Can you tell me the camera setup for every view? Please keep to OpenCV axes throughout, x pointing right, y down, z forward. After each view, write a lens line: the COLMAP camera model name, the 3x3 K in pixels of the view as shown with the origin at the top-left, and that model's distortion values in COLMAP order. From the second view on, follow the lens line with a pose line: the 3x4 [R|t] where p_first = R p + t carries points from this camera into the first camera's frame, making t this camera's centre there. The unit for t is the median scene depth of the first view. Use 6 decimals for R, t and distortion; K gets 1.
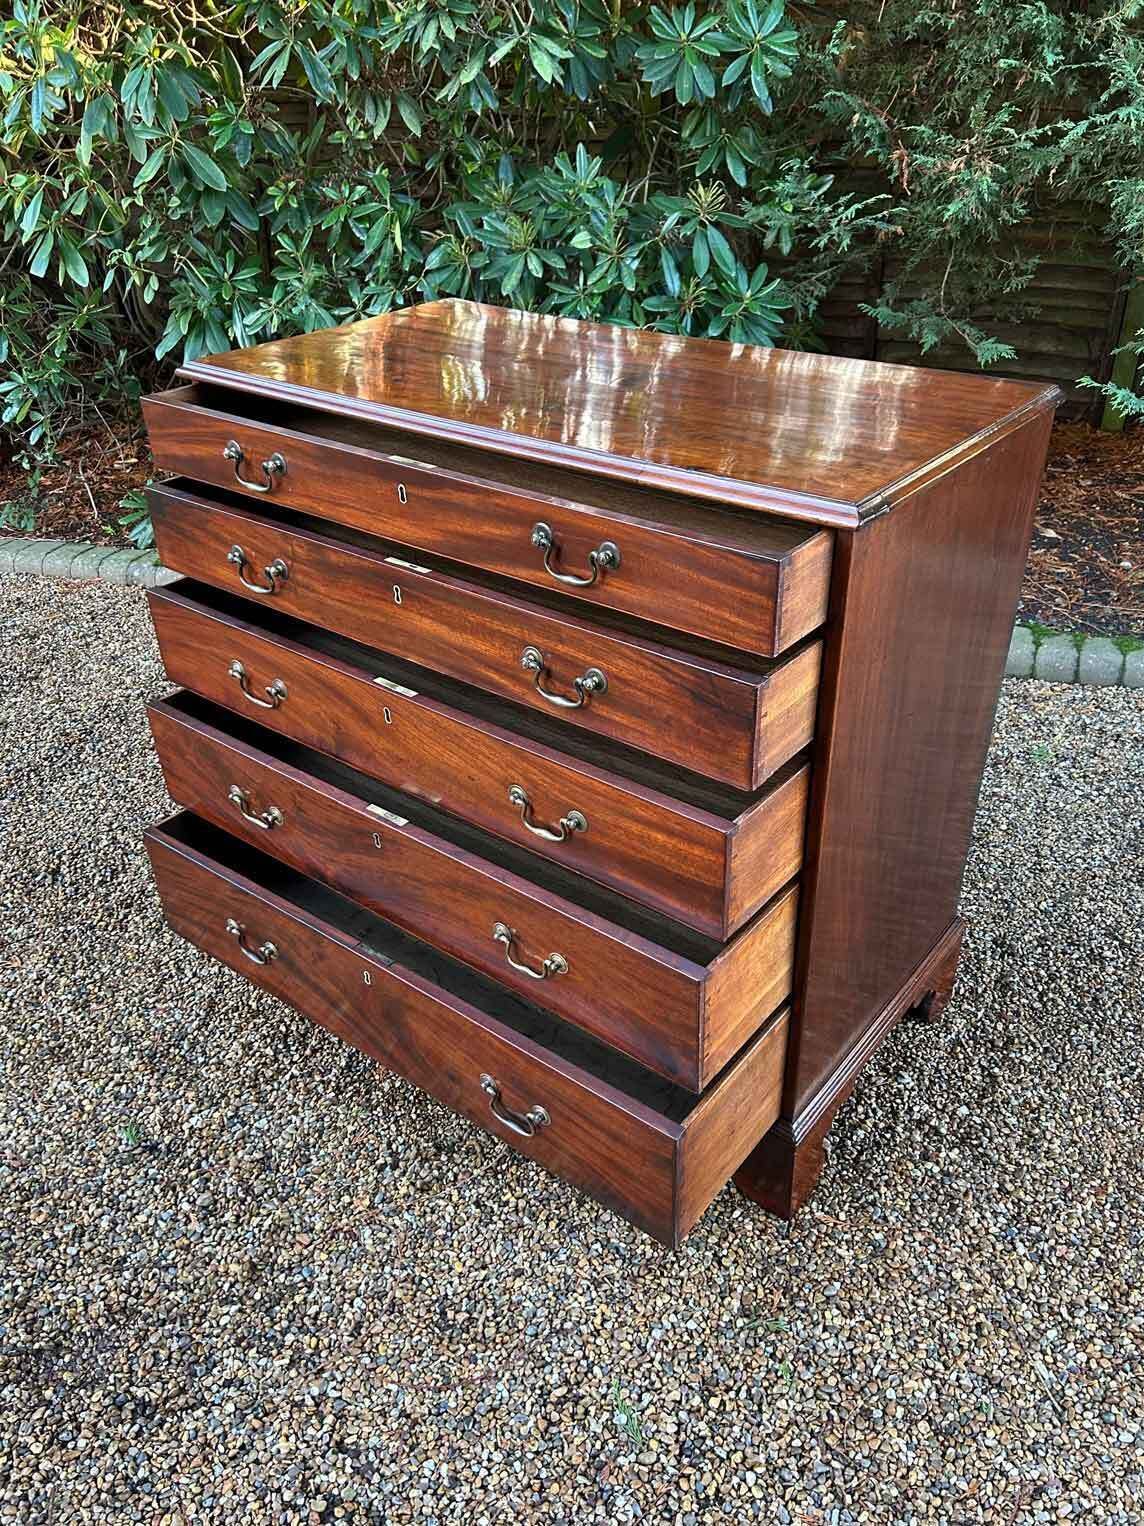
lens RADIAL K [[1152.8, 0, 609.0], [0, 1152.8, 734.7], [0, 0, 1]] dist [0.031723, -0.031175]
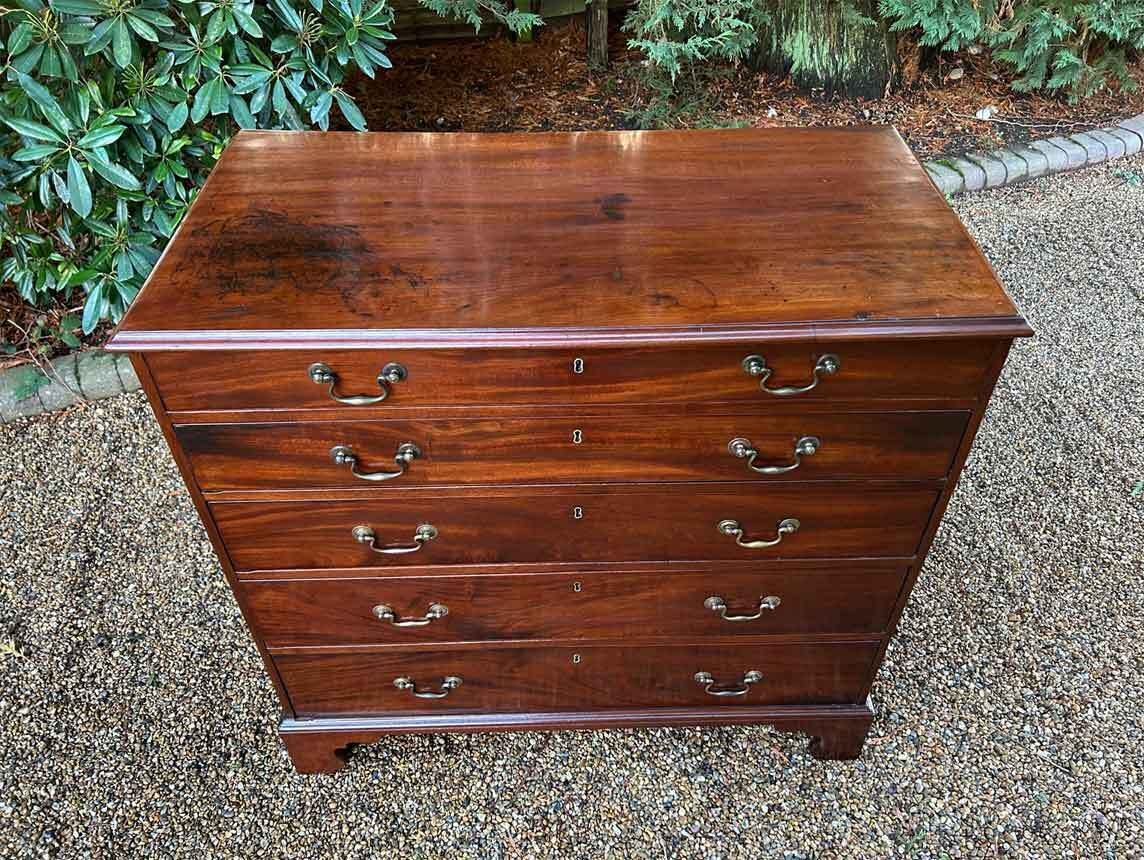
lens RADIAL K [[864.2, 0, 584.5], [0, 864.2, 402.7], [0, 0, 1]] dist [0.031723, -0.031175]
pose [[0.778493, -0.398834, 0.484645, -0.412473], [0.309338, 0.915666, 0.256645, -0.322262], [-0.546131, -0.049877, 0.836214, 0.308528]]
